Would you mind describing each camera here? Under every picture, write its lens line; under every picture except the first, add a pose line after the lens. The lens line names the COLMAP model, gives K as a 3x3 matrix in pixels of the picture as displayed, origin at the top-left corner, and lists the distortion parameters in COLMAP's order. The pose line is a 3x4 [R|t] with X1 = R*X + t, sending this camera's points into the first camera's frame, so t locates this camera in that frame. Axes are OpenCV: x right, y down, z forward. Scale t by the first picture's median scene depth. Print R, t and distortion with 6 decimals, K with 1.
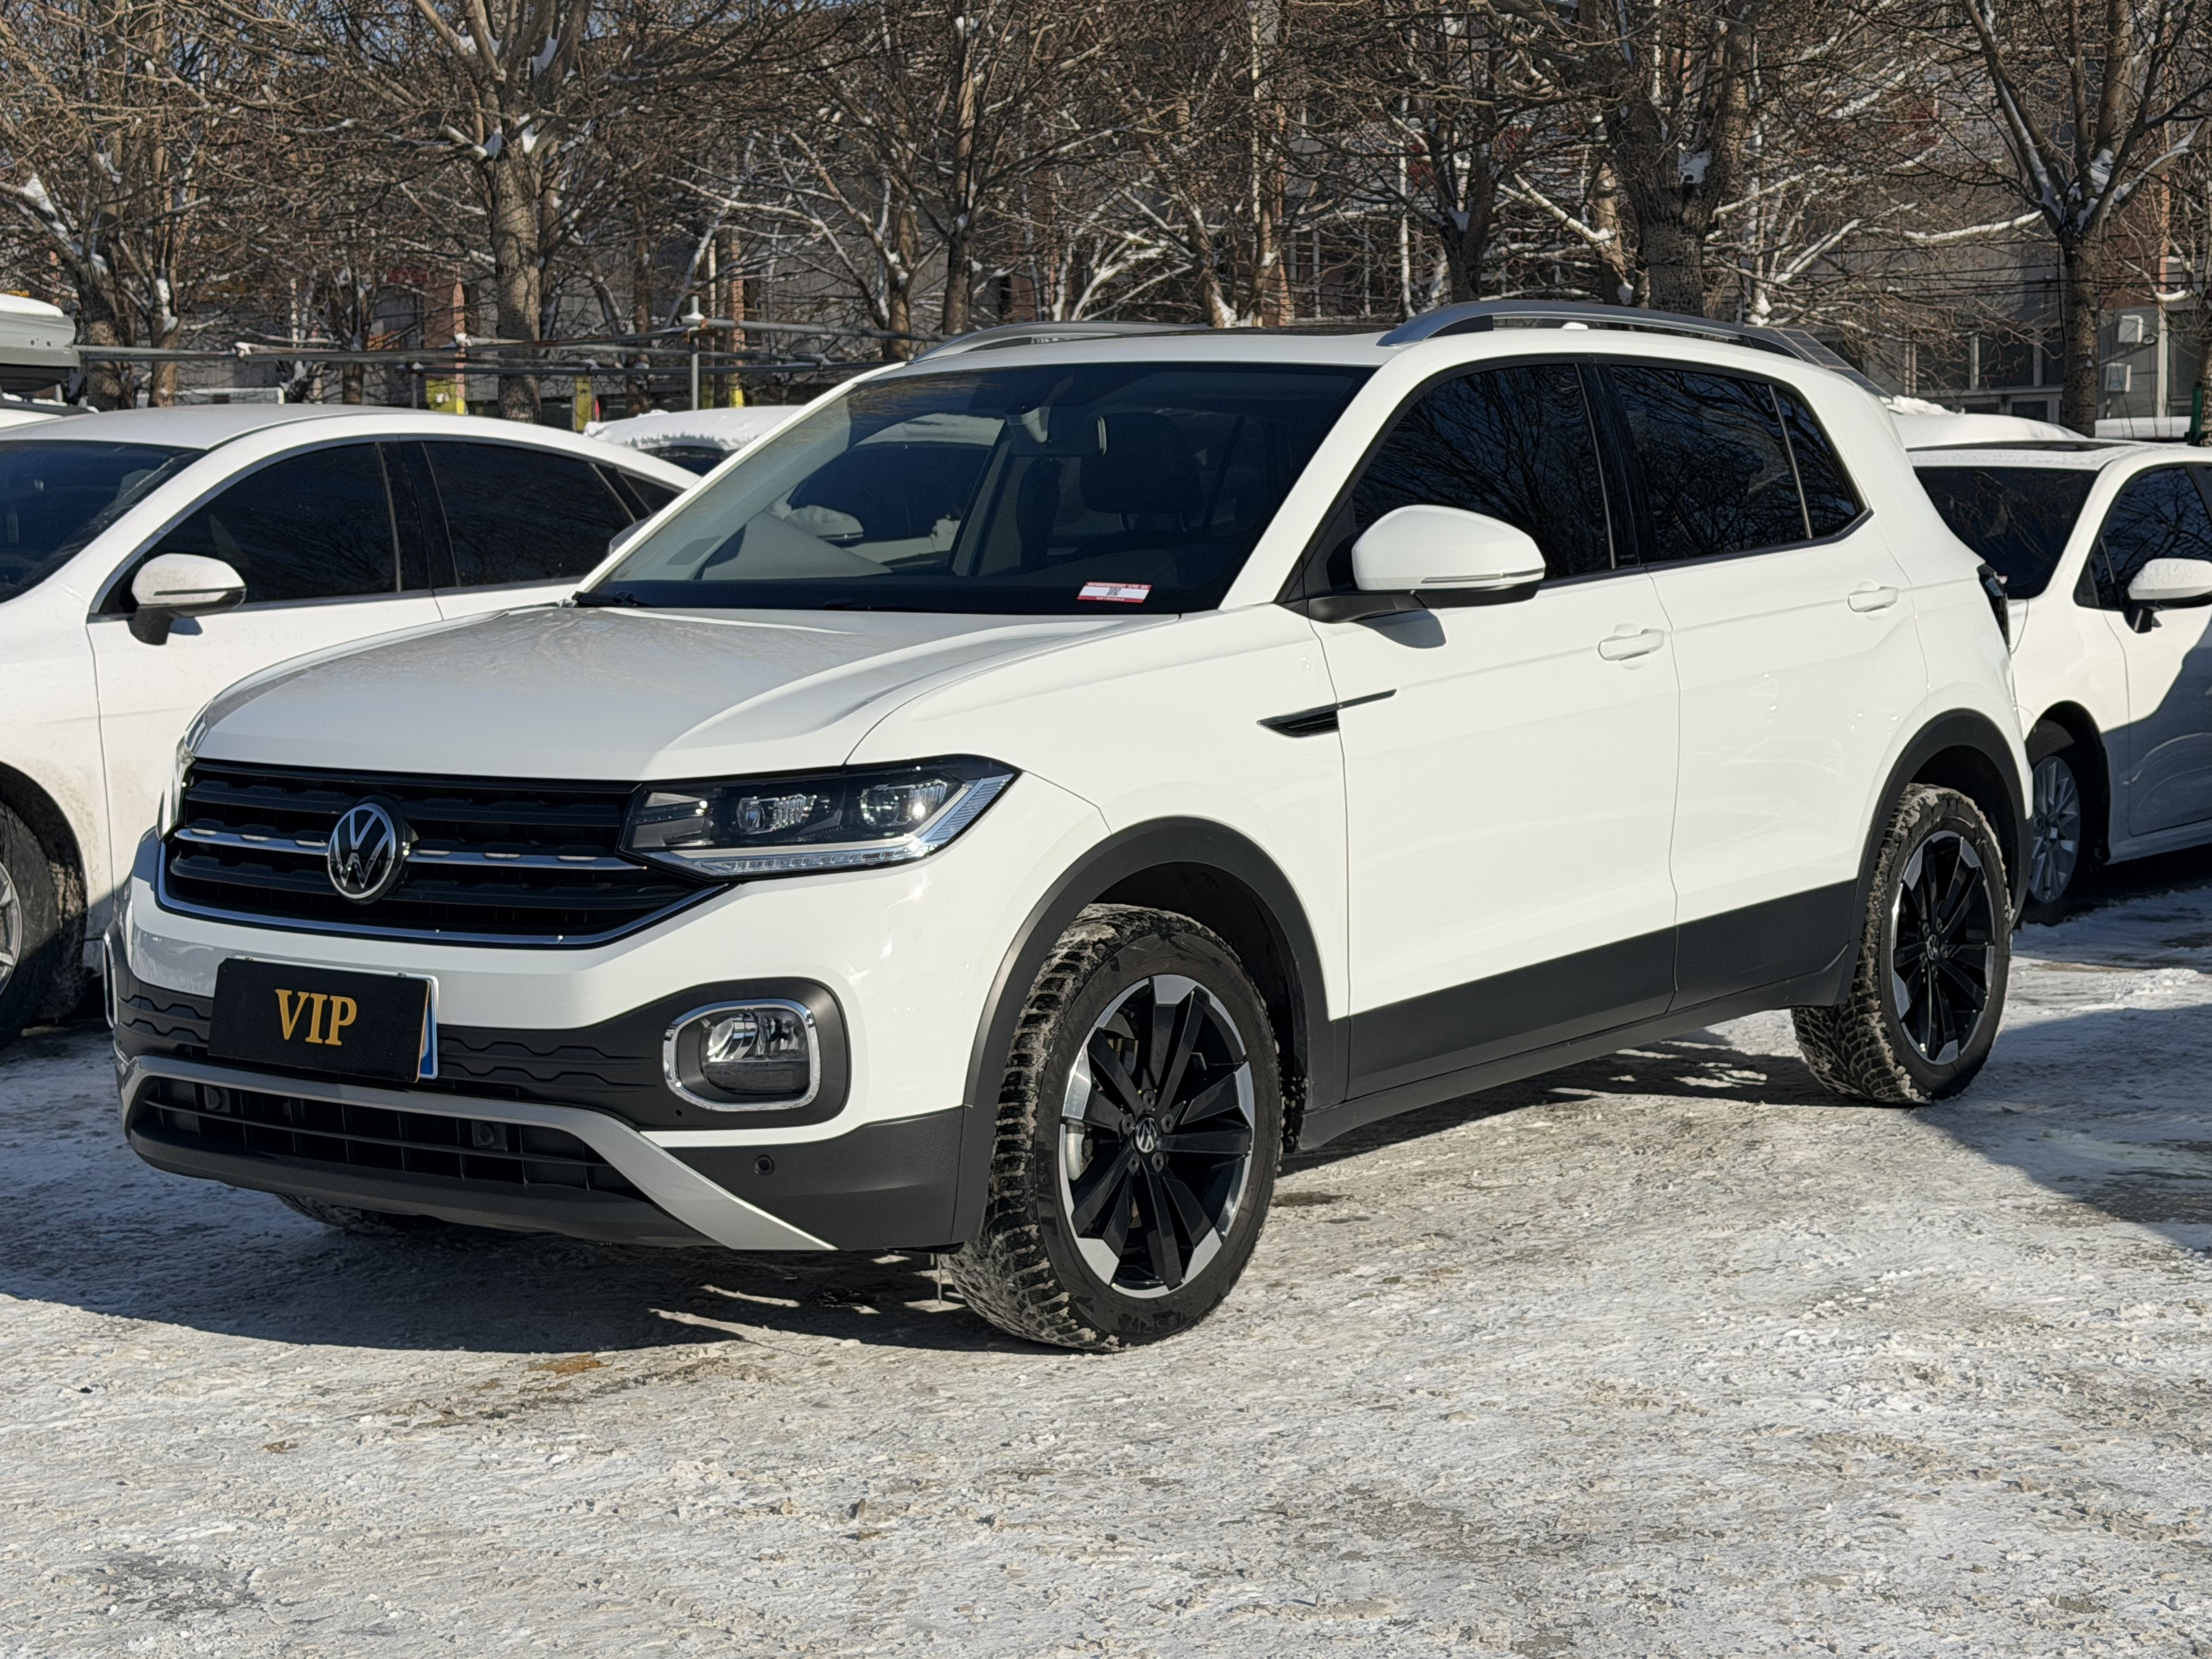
lens RADIAL K [[3696.5, 0, 1106.0], [0, 3696.5, 829.5], [0, 0, 1]] dist [0.151338, -0.063220]
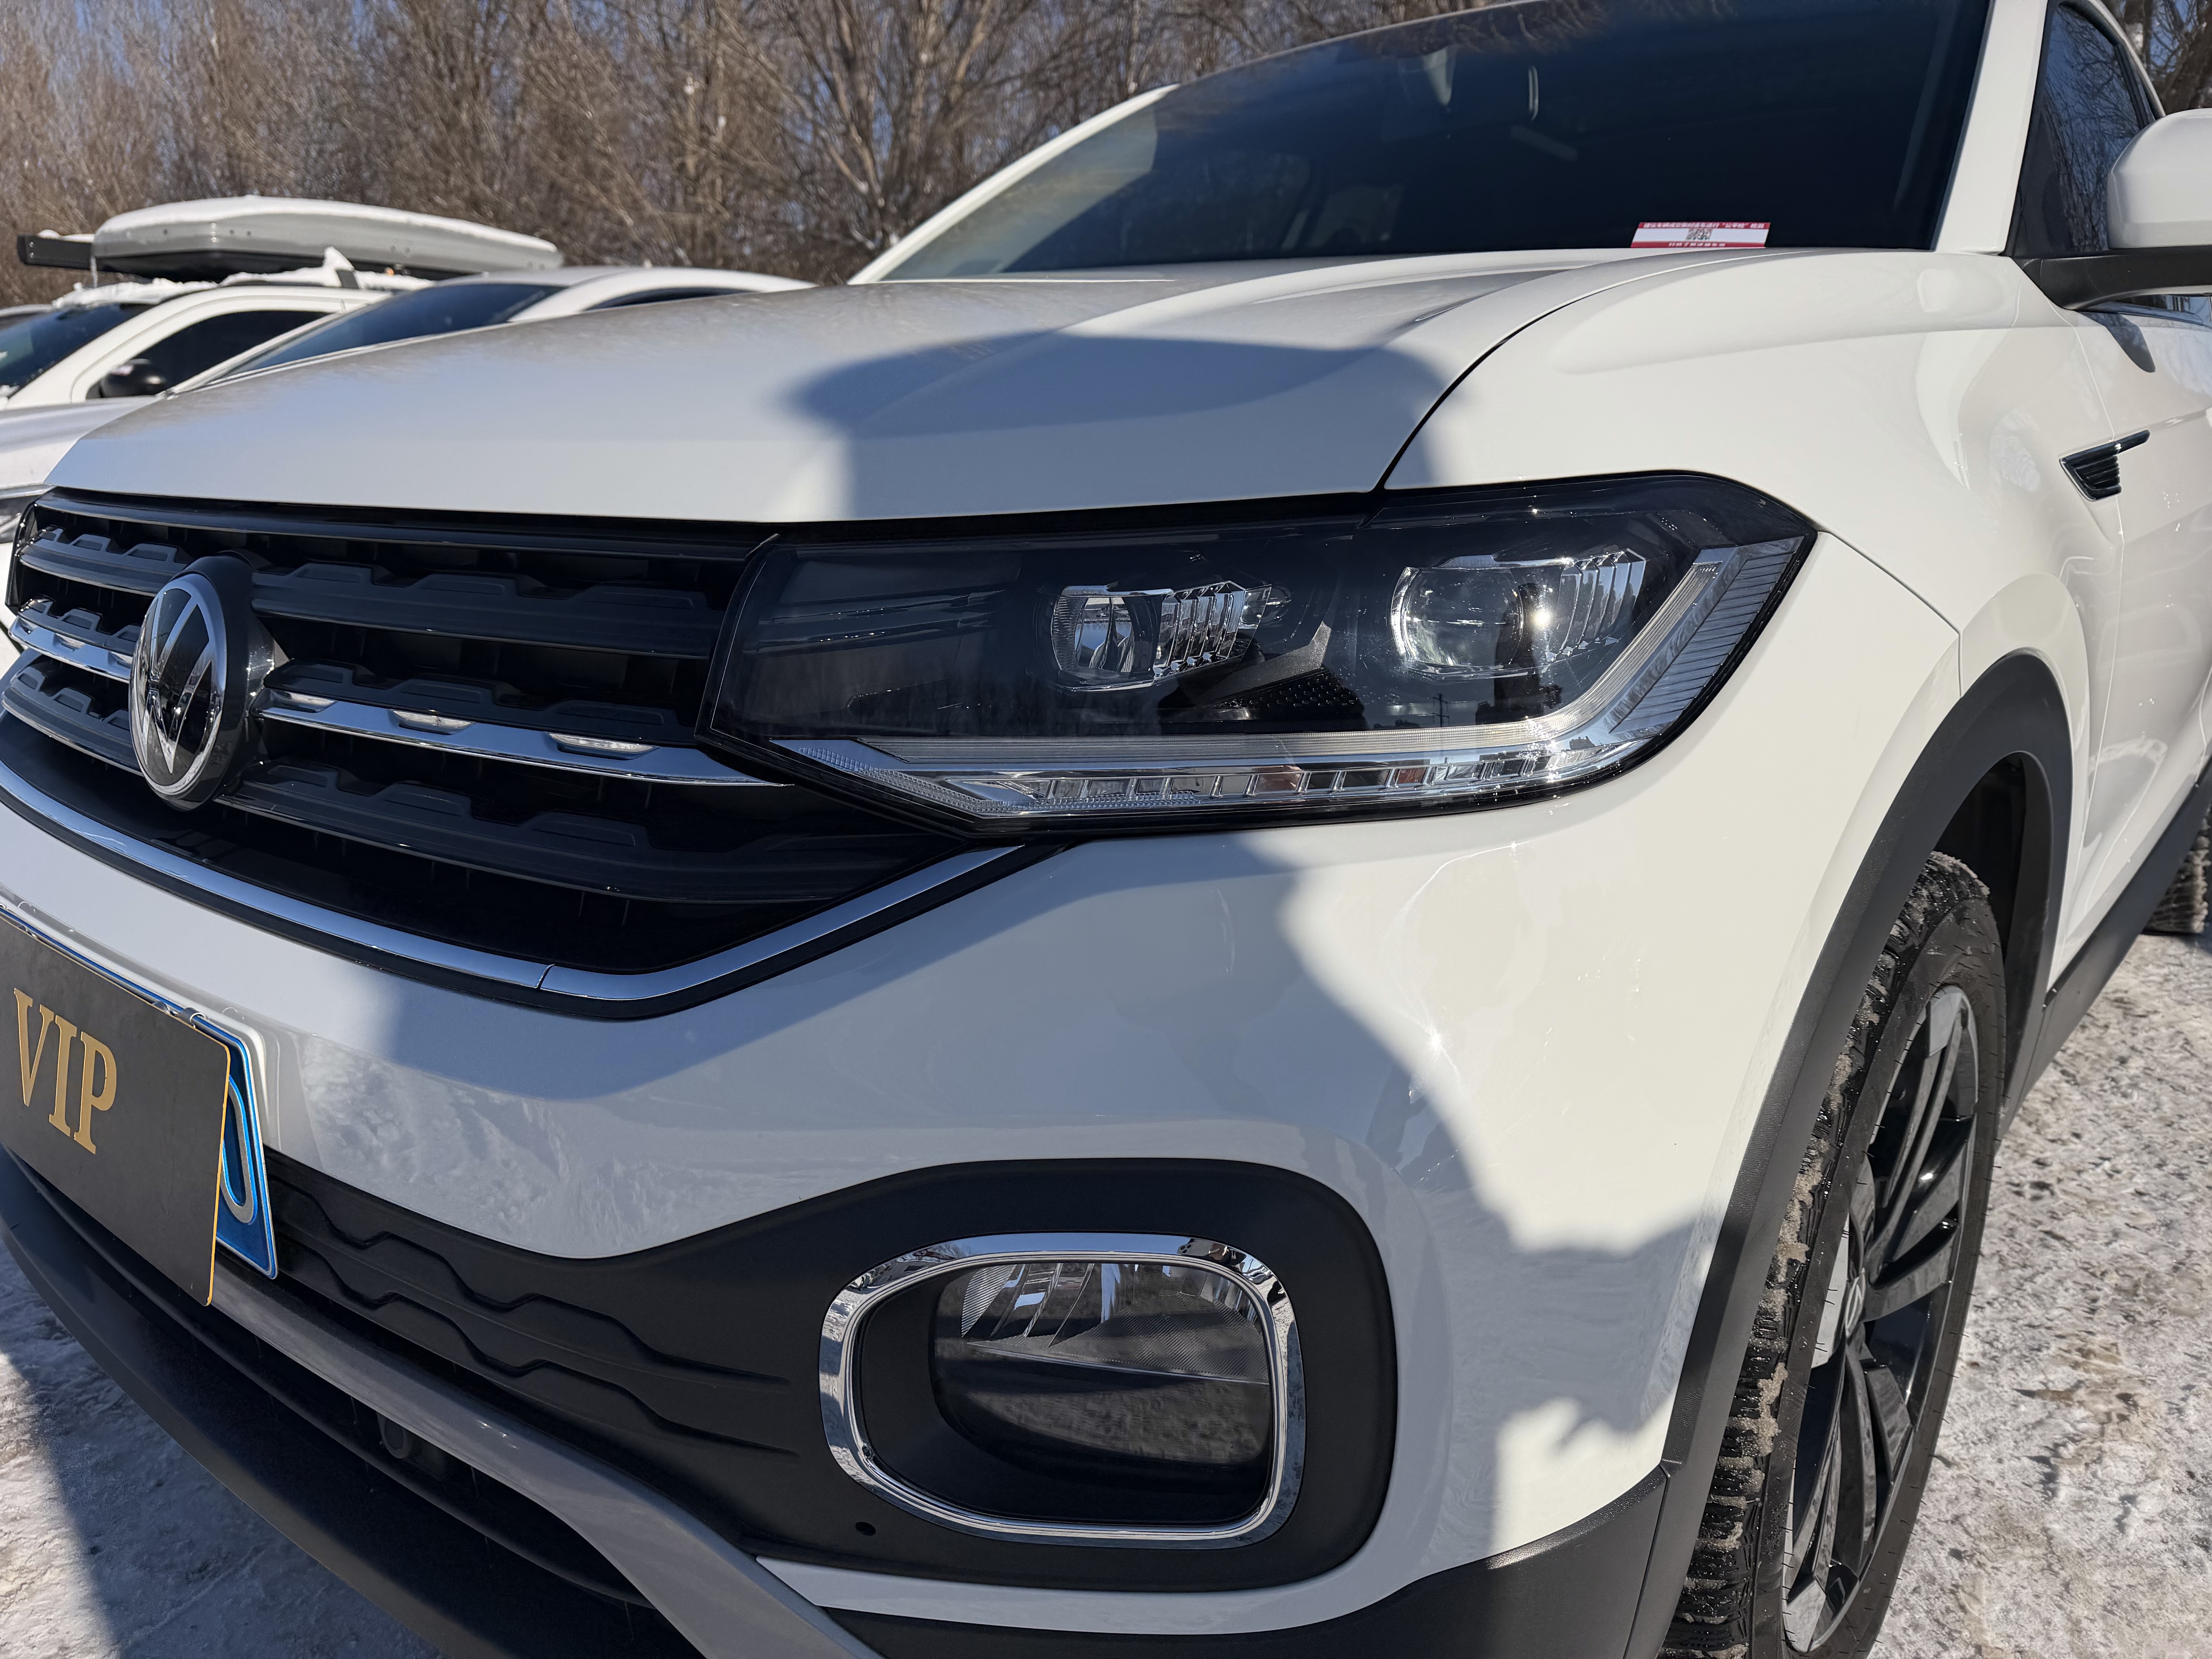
lens RADIAL K [[1477.4, 0, 1115.5], [0, 1477.4, 817.5], [0, 0, 1]] dist [0.118903, -0.179628]
pose [[0.999472, 0.028091, -0.016346, -0.087952], [-0.025582, 0.990182, 0.137425, -0.006133], [0.020046, -0.136935, 0.990377, 0.832448]]
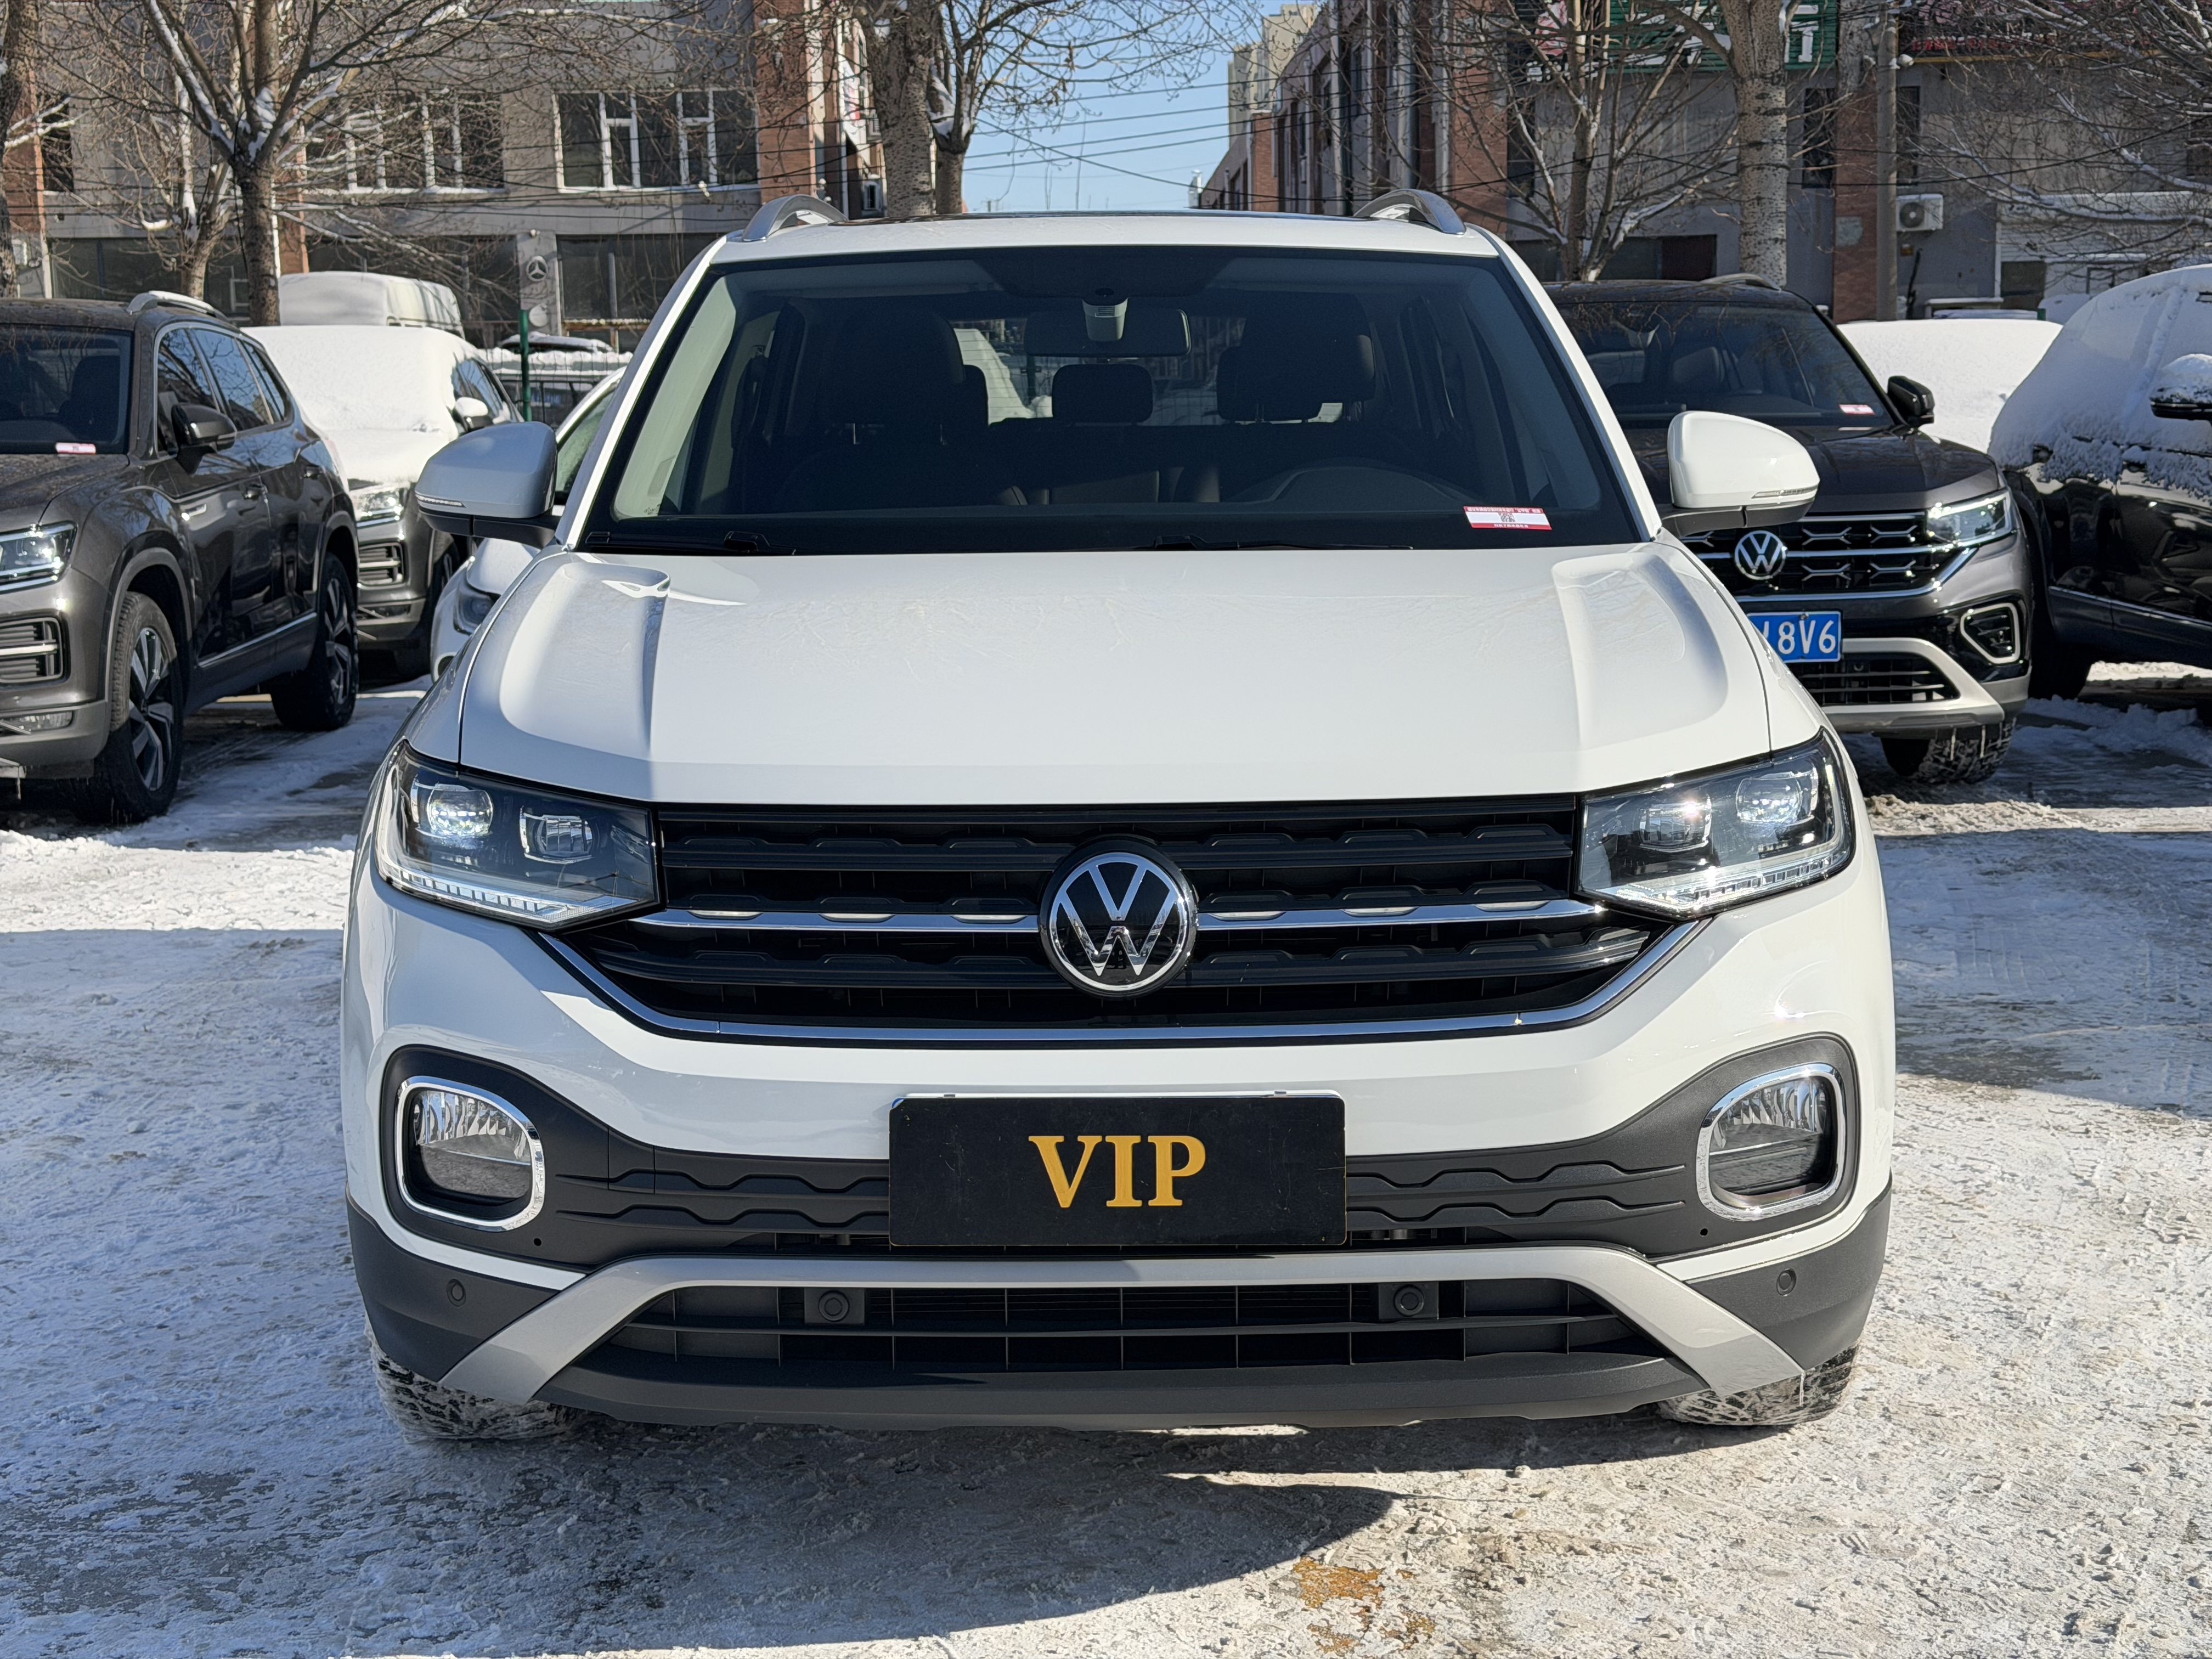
lens RADIAL K [[3107.6, 0, 1106.0], [0, 3107.6, 829.5], [0, 0, 1]] dist [0.041863, 0.059892]
pose [[0.789264, -0.085089, 0.608131, -0.557890], [0.056354, 0.996210, 0.066249, -0.050531], [-0.611463, -0.018017, 0.791068, 0.546213]]
